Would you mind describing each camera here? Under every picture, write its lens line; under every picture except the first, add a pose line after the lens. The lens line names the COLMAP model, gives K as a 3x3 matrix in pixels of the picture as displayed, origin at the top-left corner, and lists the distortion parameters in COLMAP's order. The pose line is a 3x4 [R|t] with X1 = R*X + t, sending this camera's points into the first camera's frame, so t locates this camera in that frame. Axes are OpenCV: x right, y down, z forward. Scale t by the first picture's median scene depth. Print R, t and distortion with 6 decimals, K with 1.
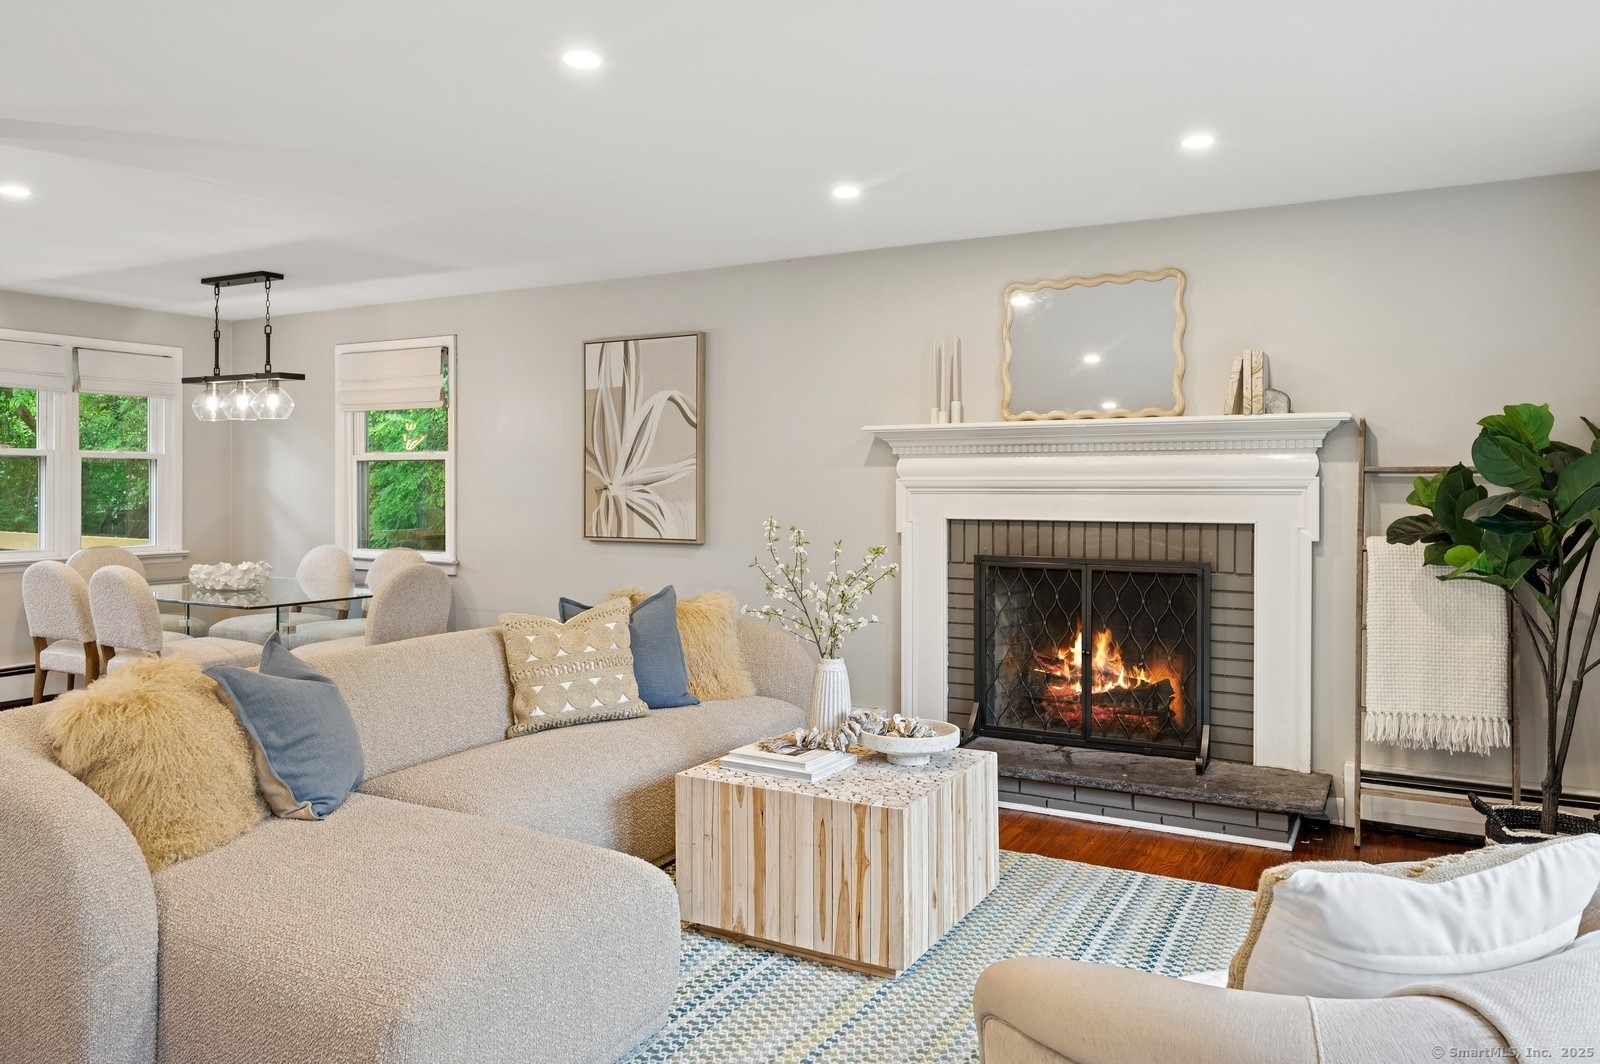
lens RADIAL K [[1116.9, 0, 803.9], [0, 1116.9, 495.2], [0, 0, 1]] dist [-0.001283, -0.000146]
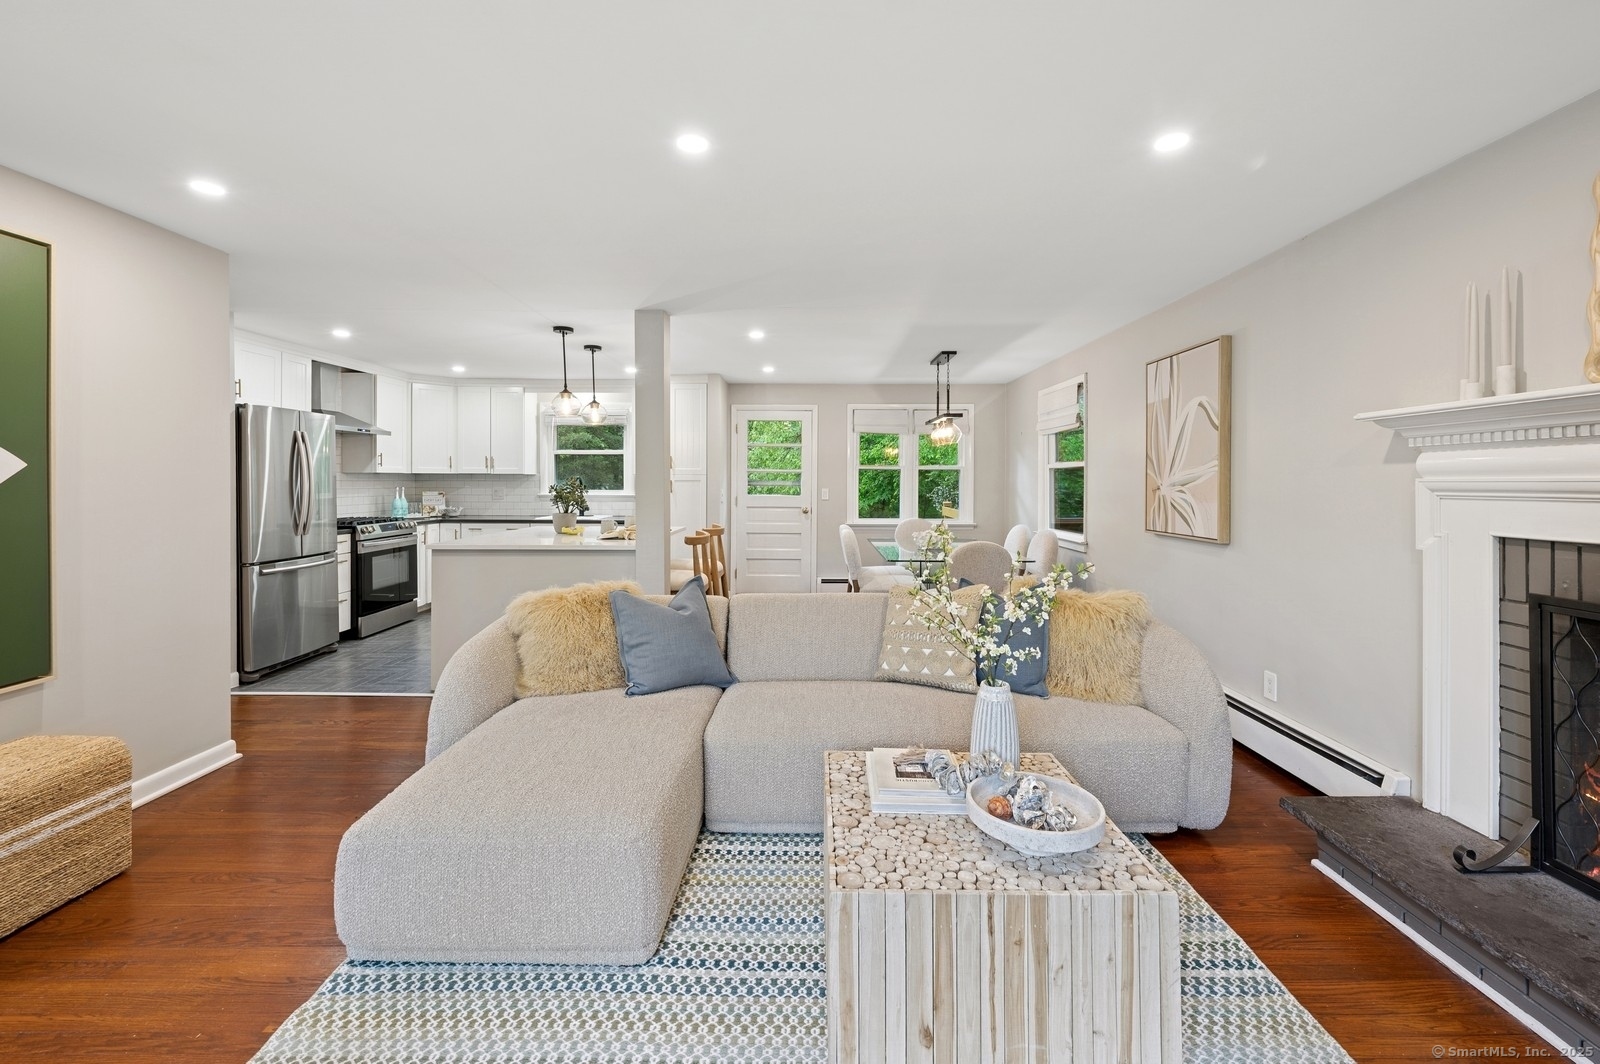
lens RADIAL K [[656.1, 0, 805.3], [0, 656.1, 482.3], [0, 0, 1]] dist [0.000206, 0.000035]
pose [[0.479816, -0.000575, -0.877369, 0.247567], [-0.008835, 0.999946, -0.005487, -0.005794], [0.877324, 0.010384, 0.479785, 0.375793]]
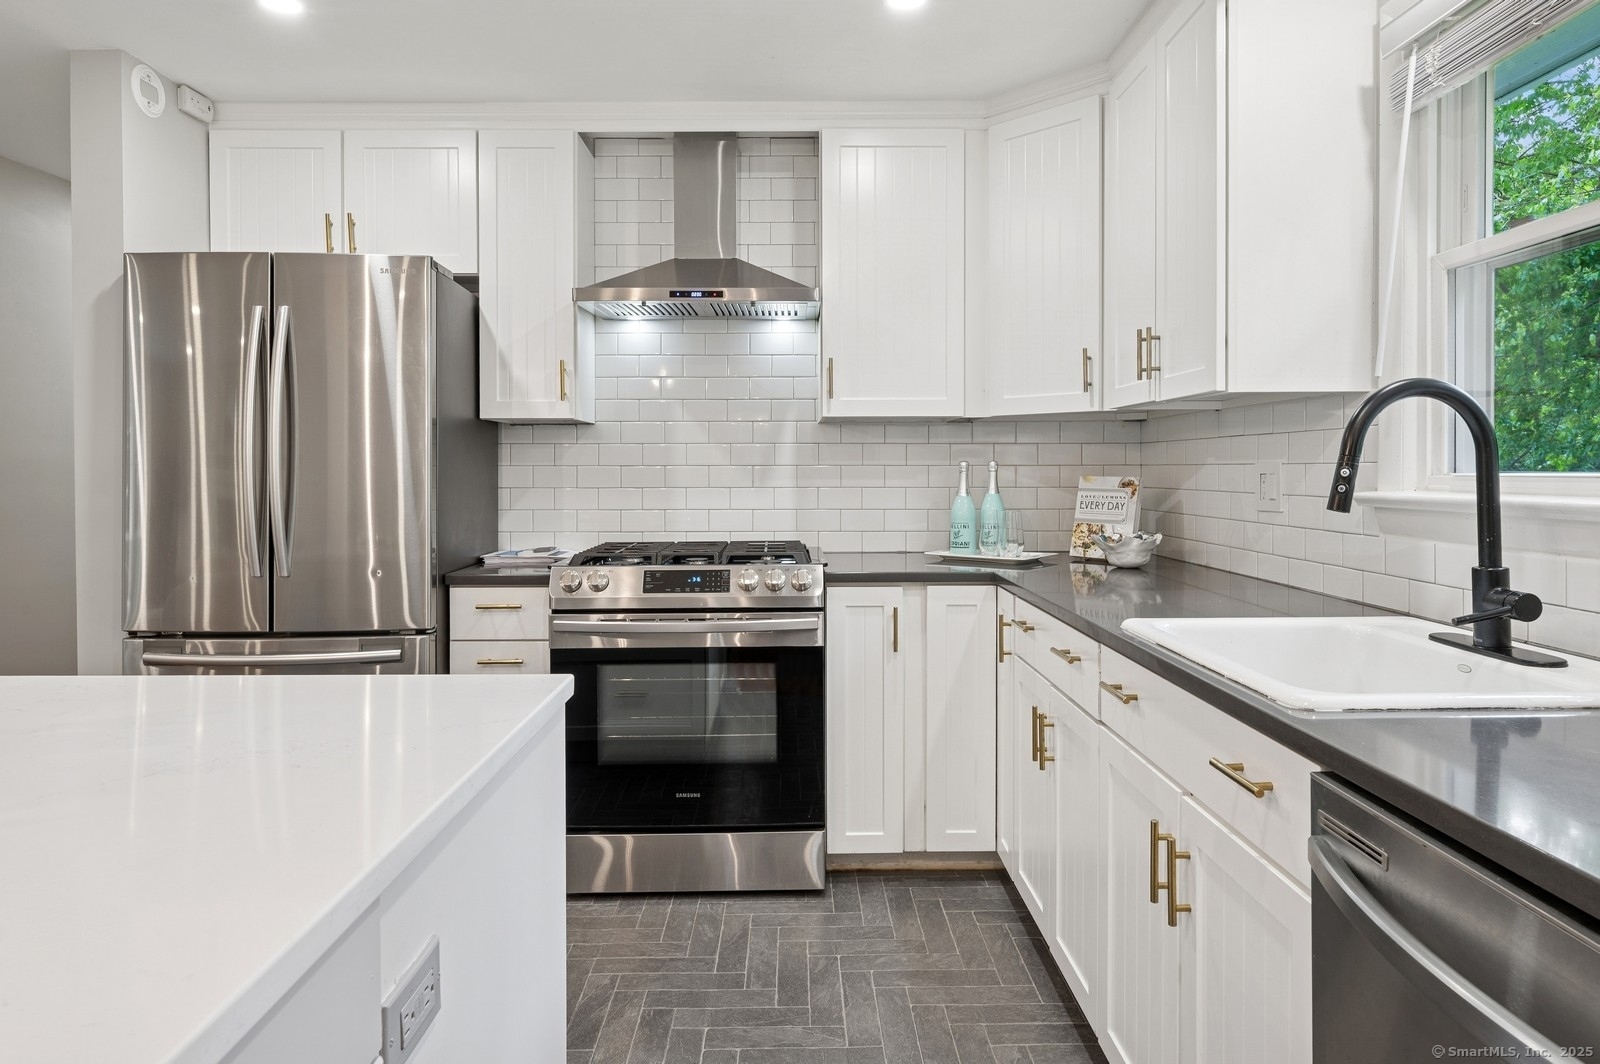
lens RADIAL K [[951.6, 0, 804.6], [0, 951.6, 486.7], [0, 0, 1]] dist [-0.003451, -0.000551]
pose [[-0.865260, 0.006777, -0.501277, -0.743473], [-0.005538, 0.999718, 0.023074, 0.005361], [0.501292, 0.022742, -0.864979, 0.727406]]
